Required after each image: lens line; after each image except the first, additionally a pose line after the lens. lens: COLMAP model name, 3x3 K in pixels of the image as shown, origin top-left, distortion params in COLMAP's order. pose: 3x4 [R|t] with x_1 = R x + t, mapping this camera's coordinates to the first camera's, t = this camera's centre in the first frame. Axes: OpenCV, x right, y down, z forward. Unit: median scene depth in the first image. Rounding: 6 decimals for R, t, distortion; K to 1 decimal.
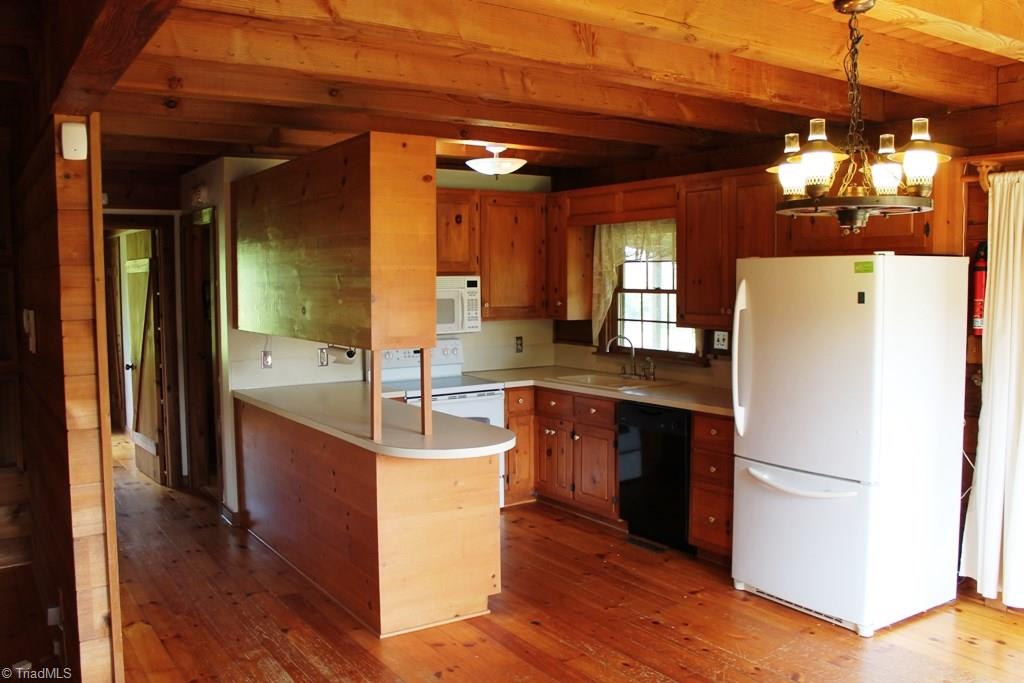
lens RADIAL K [[875.2, 0, 505.0], [0, 875.2, 342.5], [0, 0, 1]] dist [-0.162503, 0.140983]
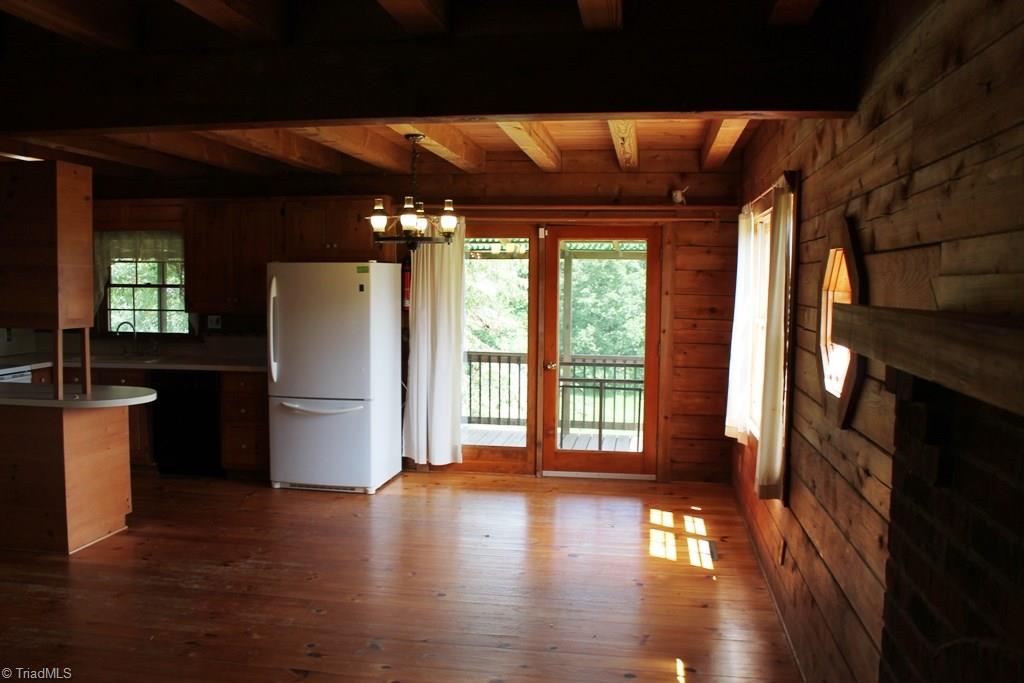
lens RADIAL K [[875.2, 0, 505.0], [0, 875.2, 342.5], [0, 0, 1]] dist [-0.162503, 0.140983]
pose [[0.673715, -0.041659, 0.737816, -0.575544], [0.039544, 0.999012, 0.020298, 0.026741], [-0.737933, 0.015501, 0.674696, -0.308010]]
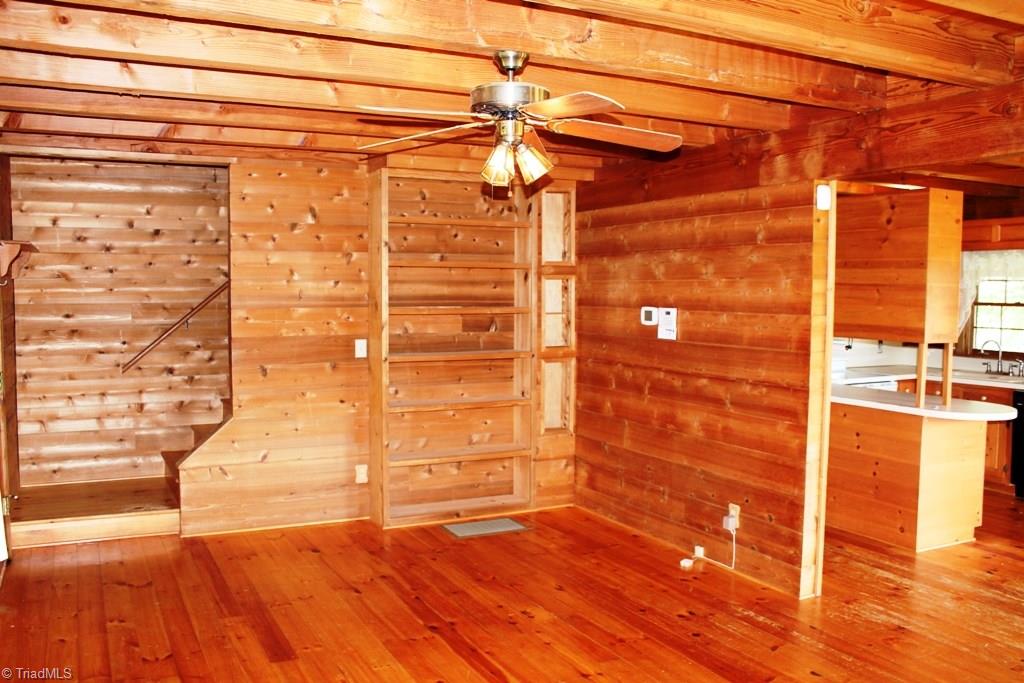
lens RADIAL K [[875.2, 0, 505.0], [0, 875.2, 342.5], [0, 0, 1]] dist [-0.162503, 0.140983]
pose [[0.993040, 0.020143, -0.116046, -0.604768], [-0.021410, 0.999724, -0.009678, 0.032199], [0.115819, 0.012095, 0.993197, -0.397902]]
